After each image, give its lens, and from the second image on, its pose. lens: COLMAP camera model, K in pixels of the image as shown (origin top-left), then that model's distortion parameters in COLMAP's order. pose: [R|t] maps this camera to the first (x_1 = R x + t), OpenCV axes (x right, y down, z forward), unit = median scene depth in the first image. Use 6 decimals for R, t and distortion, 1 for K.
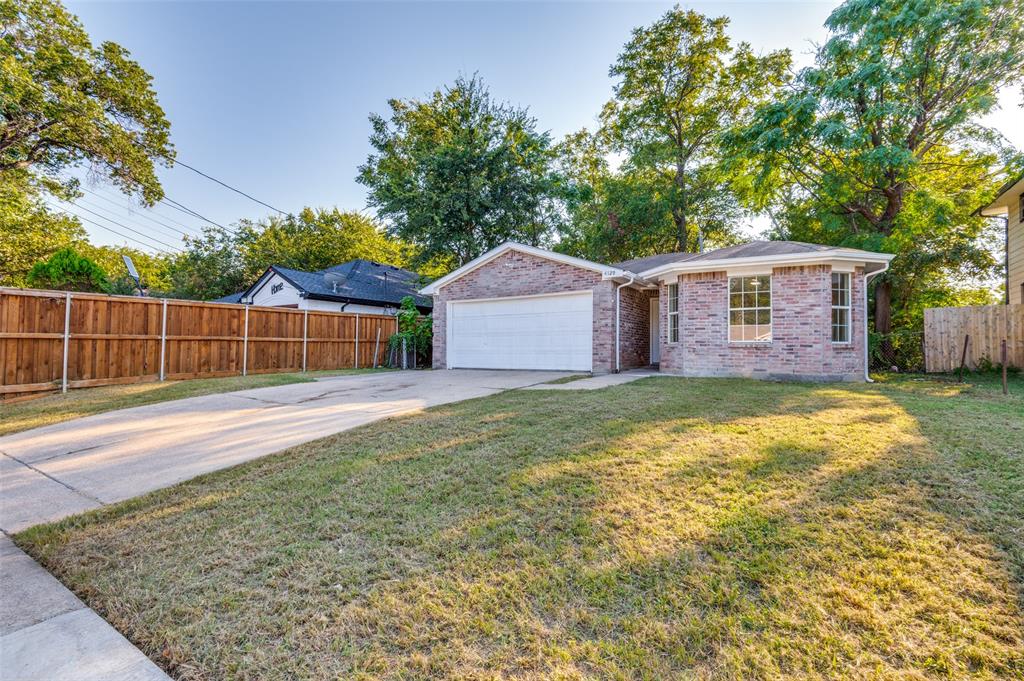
lens RADIAL K [[471.4, 0, 509.1], [0, 471.4, 340.9], [0, 0, 1]] dist [-0.004443, -0.010389]
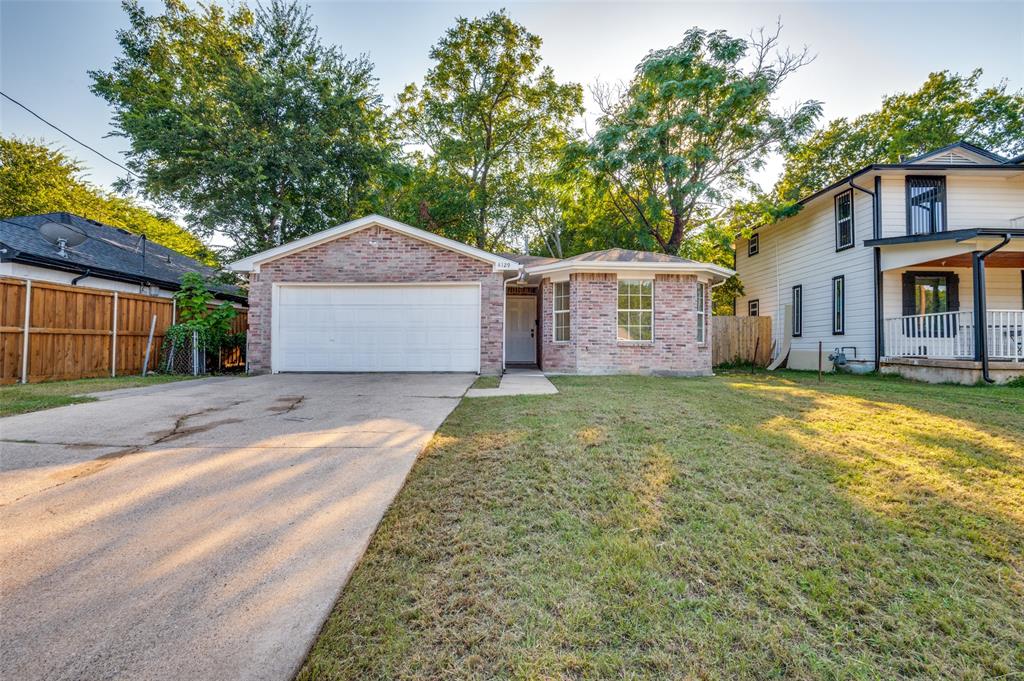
lens RADIAL K [[471.4, 0, 509.1], [0, 471.4, 340.9], [0, 0, 1]] dist [-0.004443, -0.010389]
pose [[0.845271, 0.011495, 0.534214, -0.232229], [-0.012139, 0.999924, -0.002308, 0.005535], [-0.534200, -0.004534, 0.845346, 0.185831]]
